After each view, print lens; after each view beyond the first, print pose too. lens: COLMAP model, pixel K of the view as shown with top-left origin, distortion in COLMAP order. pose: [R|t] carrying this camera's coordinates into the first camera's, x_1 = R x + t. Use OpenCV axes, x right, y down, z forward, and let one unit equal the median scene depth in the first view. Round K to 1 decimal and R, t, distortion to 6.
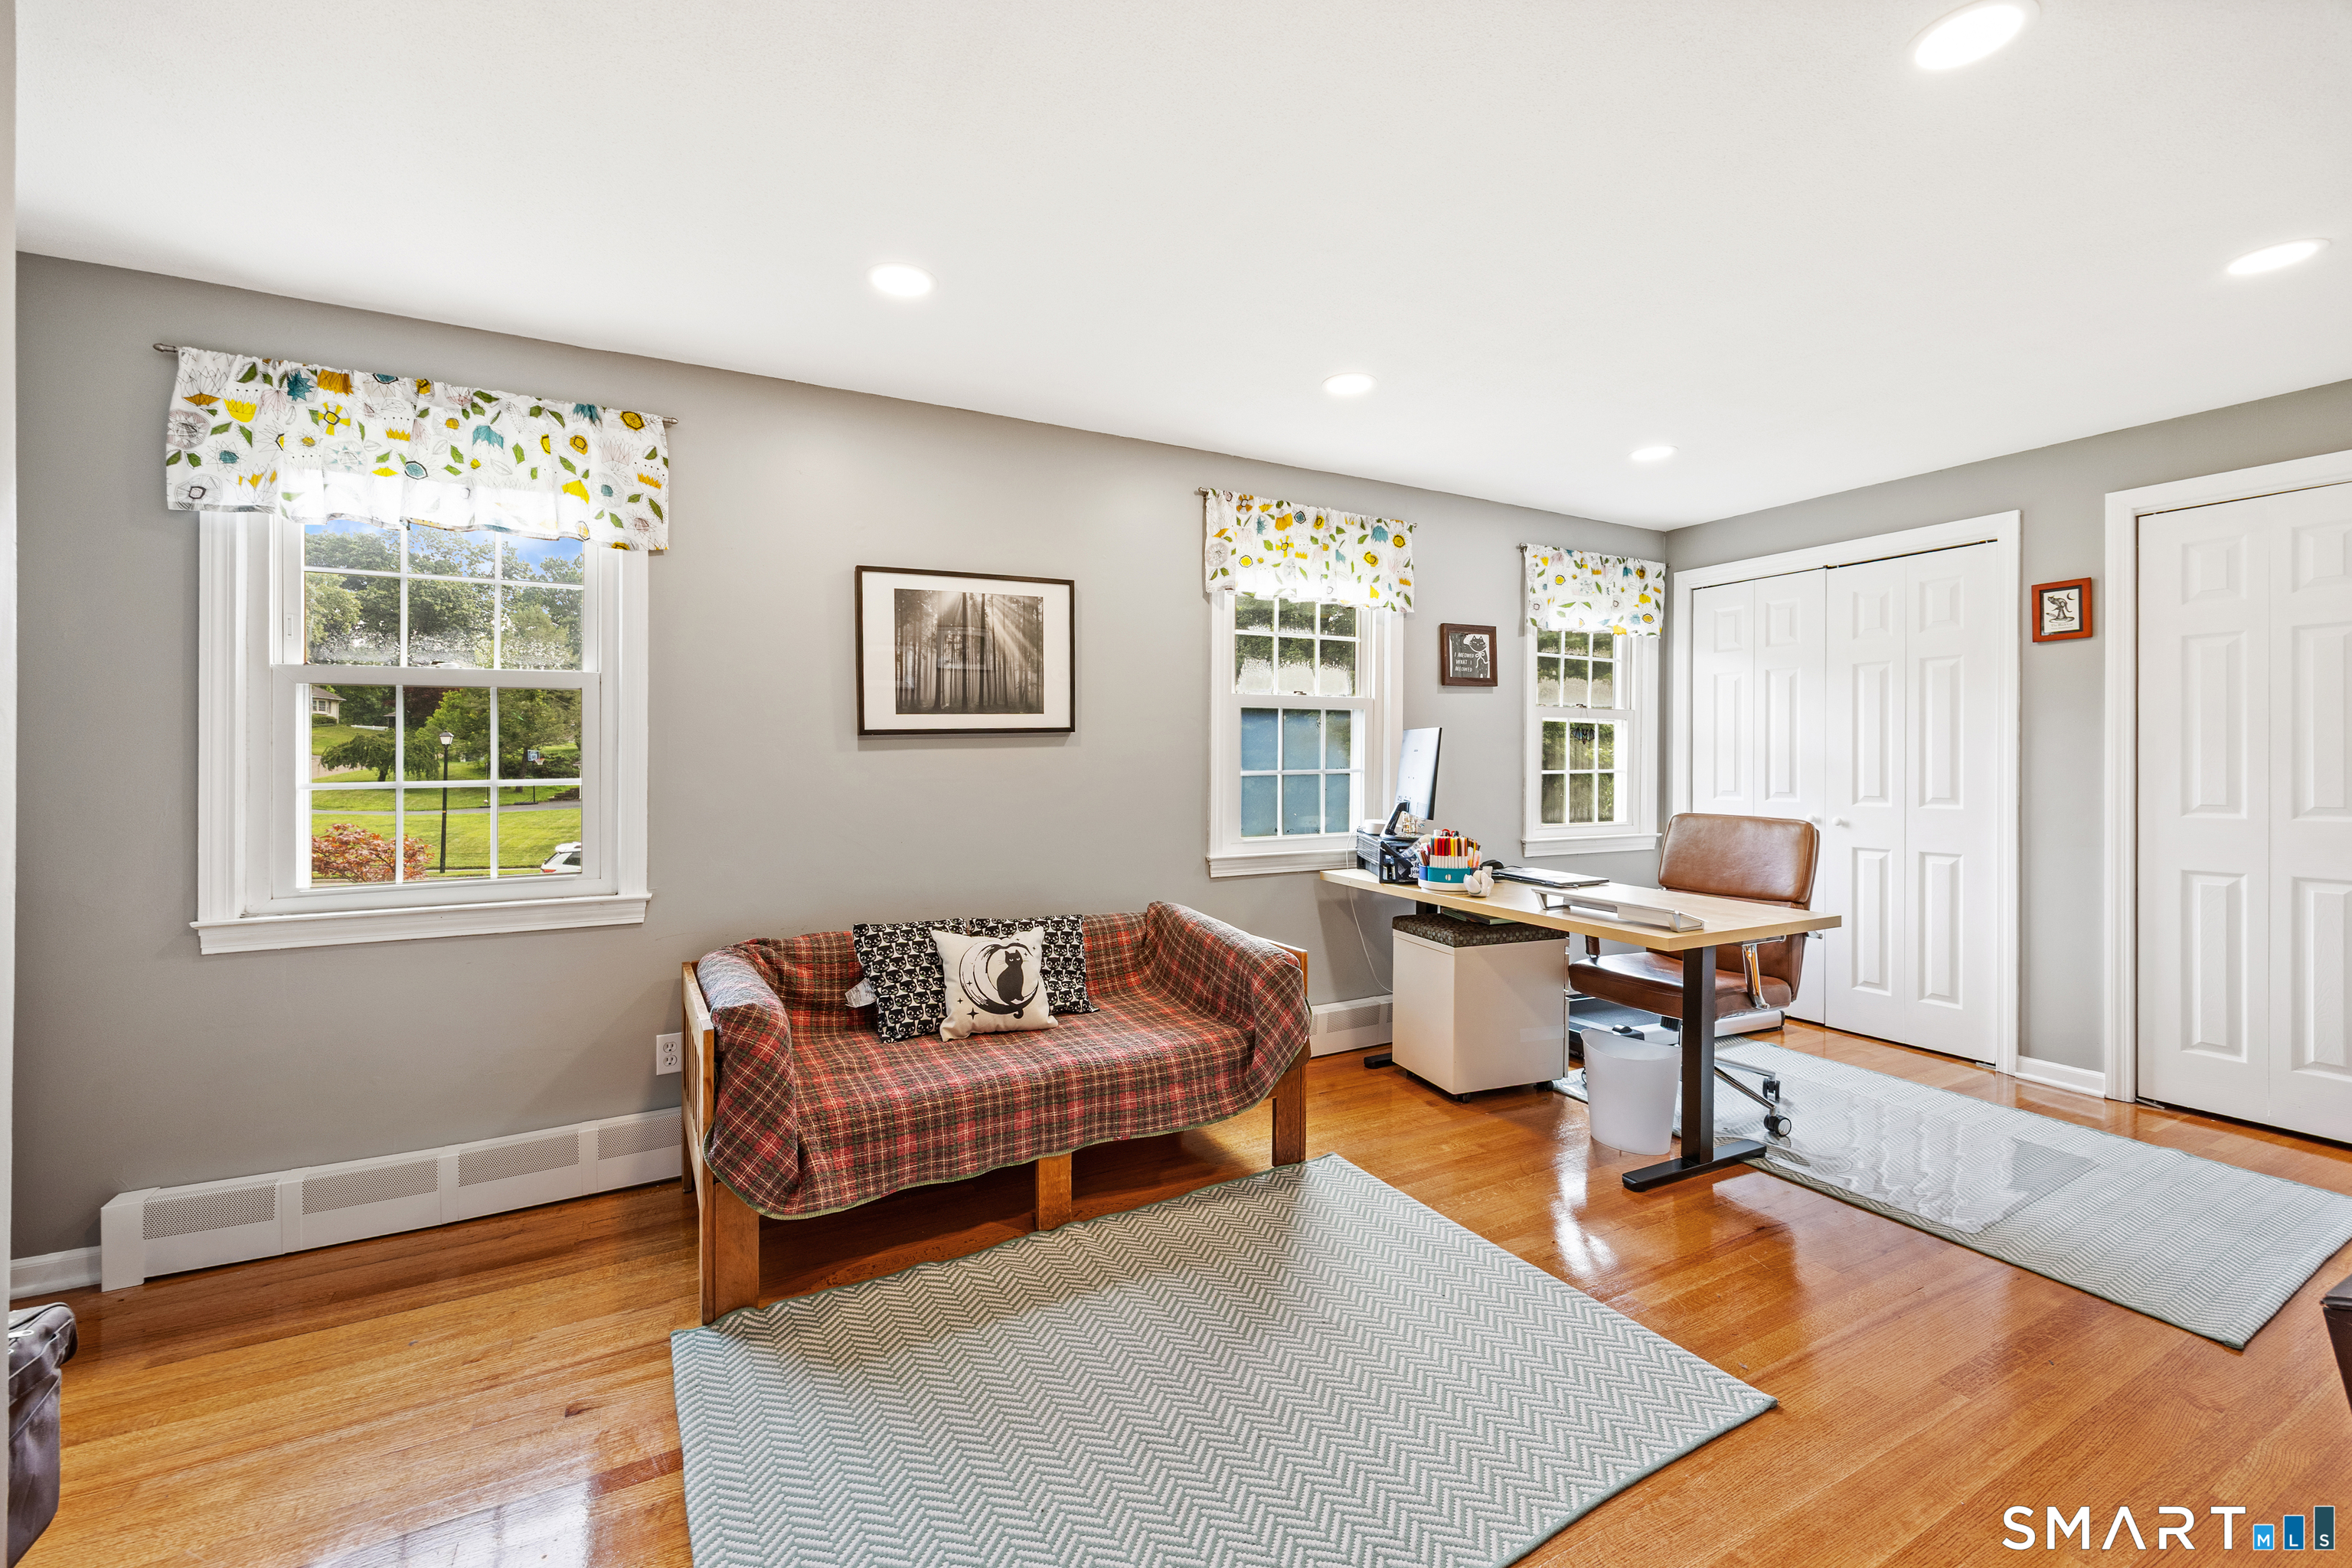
lens RADIAL K [[951.6, 0, 1133.8], [0, 951.6, 757.3], [0, 0, 1]] dist [-0.000099, 0.000217]
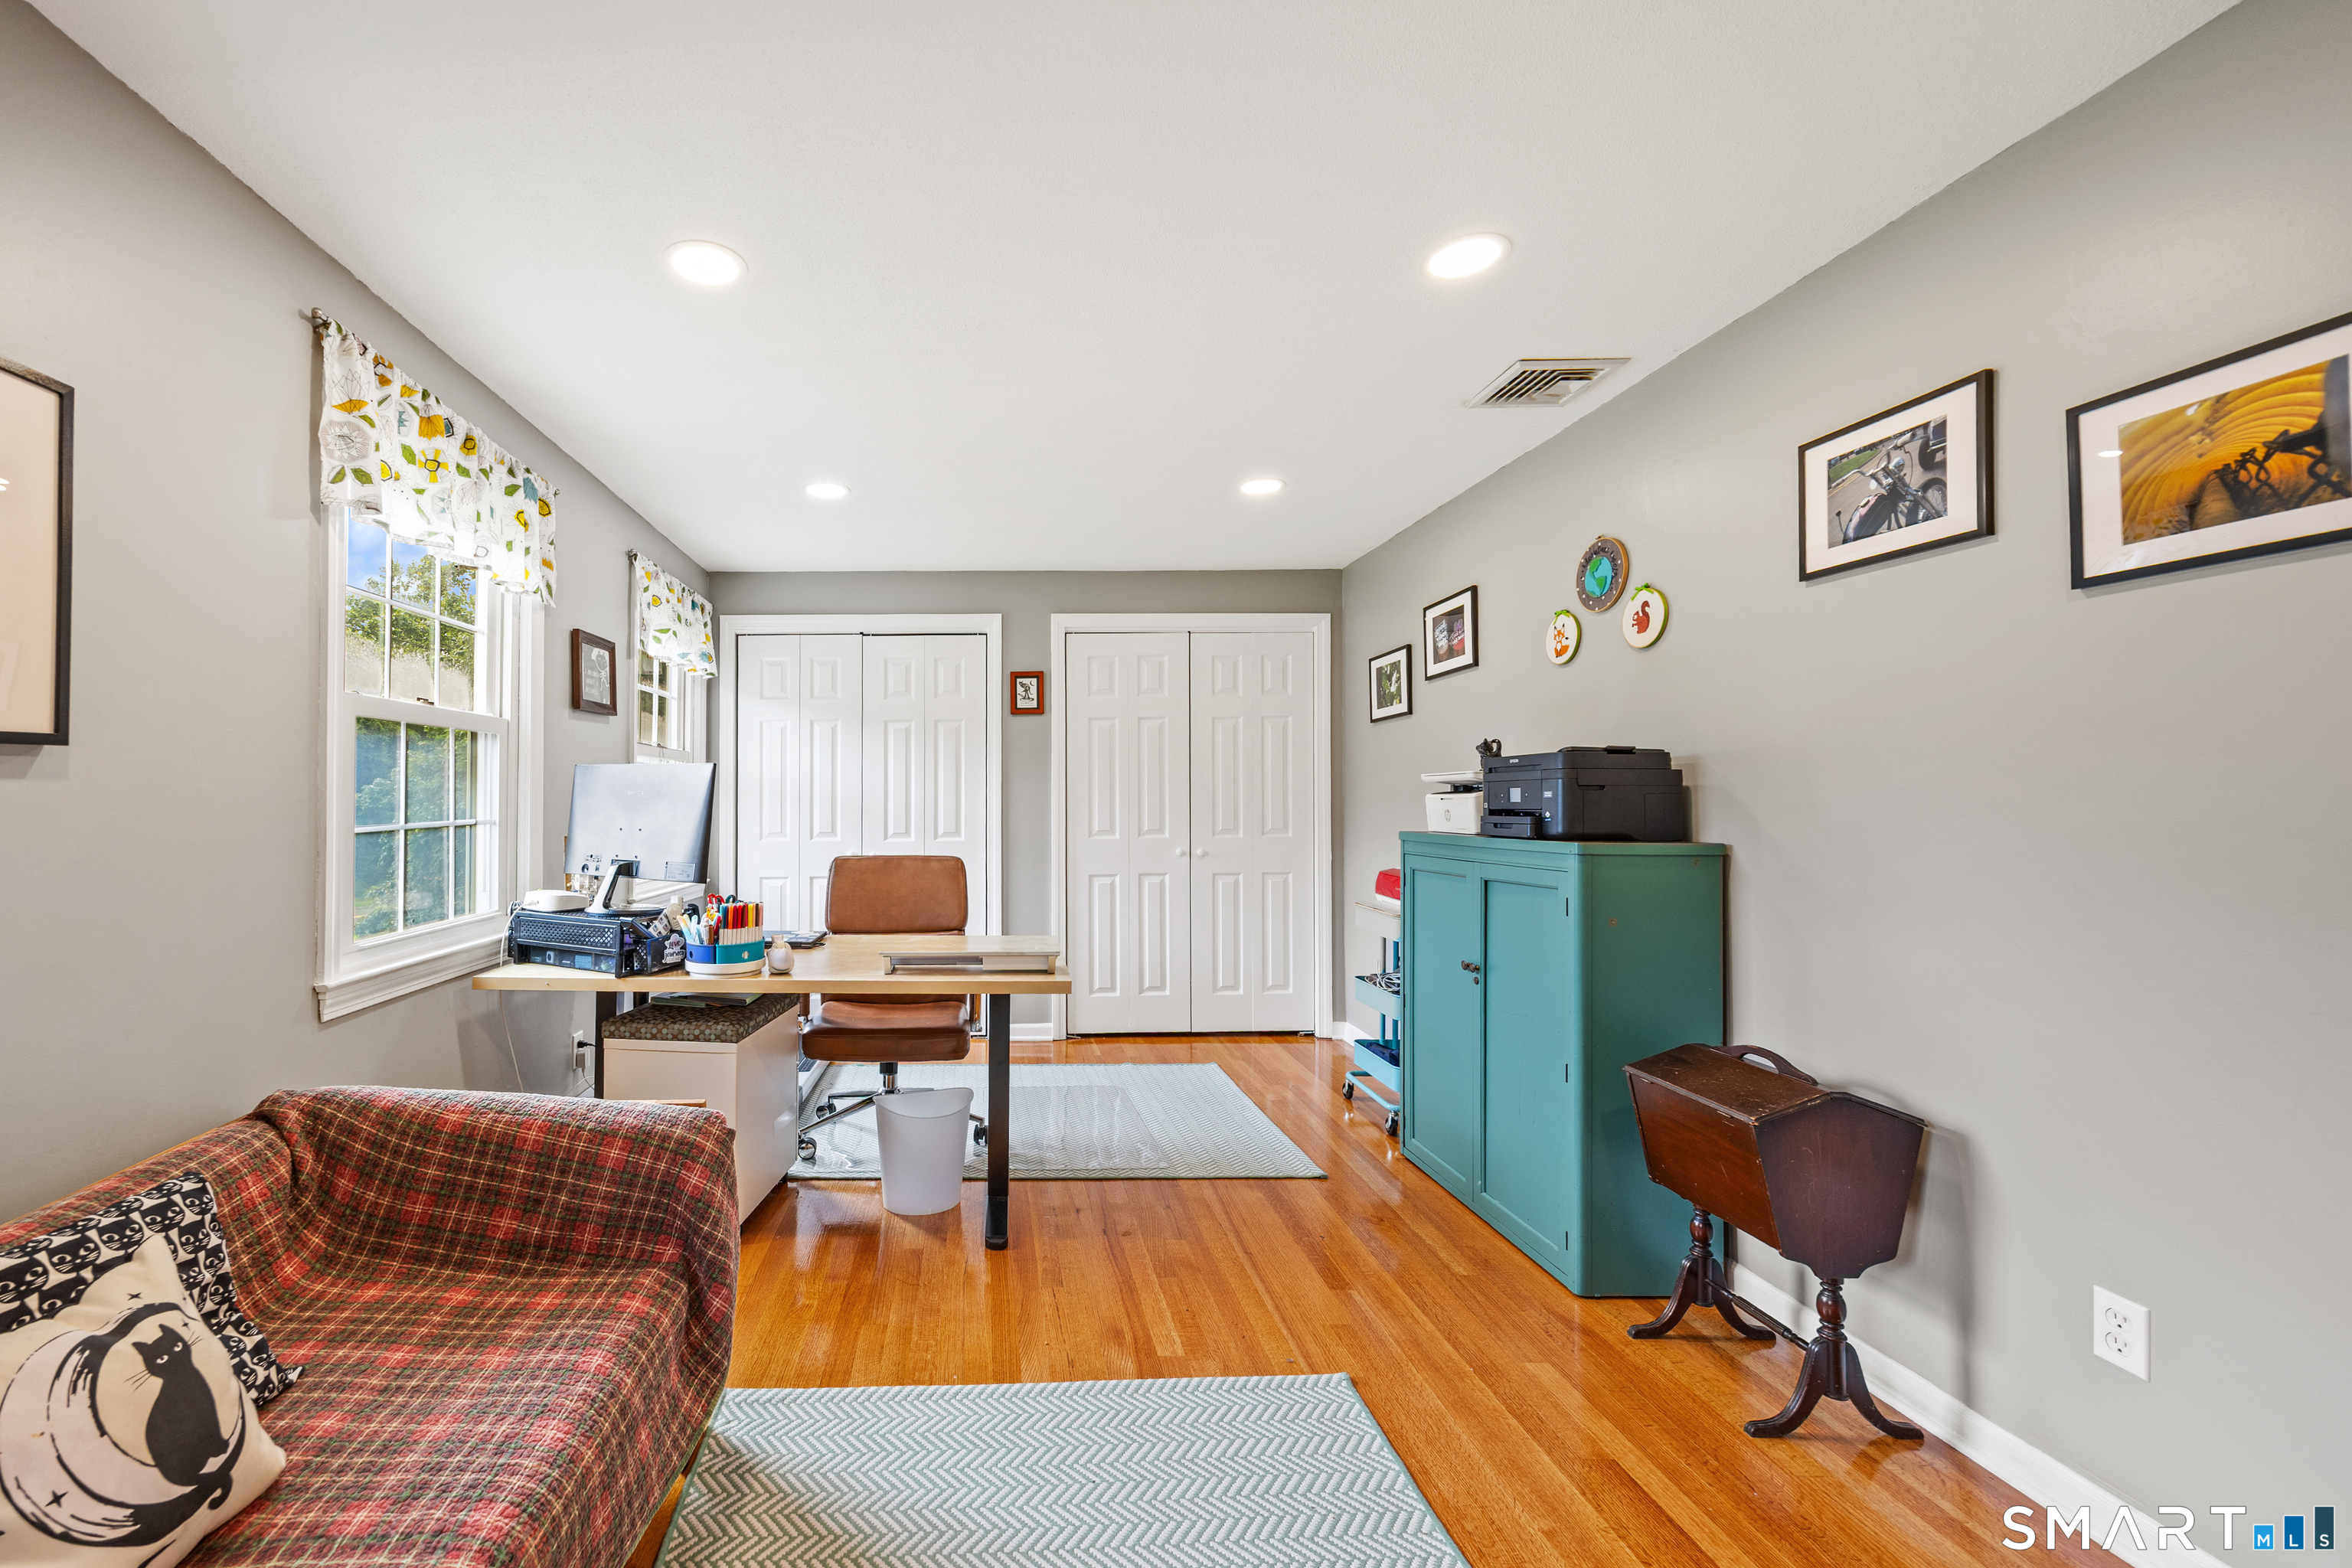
lens RADIAL K [[930.2, 0, 992.3], [0, 930.2, 791.4], [0, 0, 1]] dist [-0.001342, 0.000073]
pose [[0.444069, 0.005115, 0.895978, -0.254478], [0.004123, 0.999961, -0.007752, -0.001528], [-0.895983, 0.007136, 0.444030, 0.456476]]
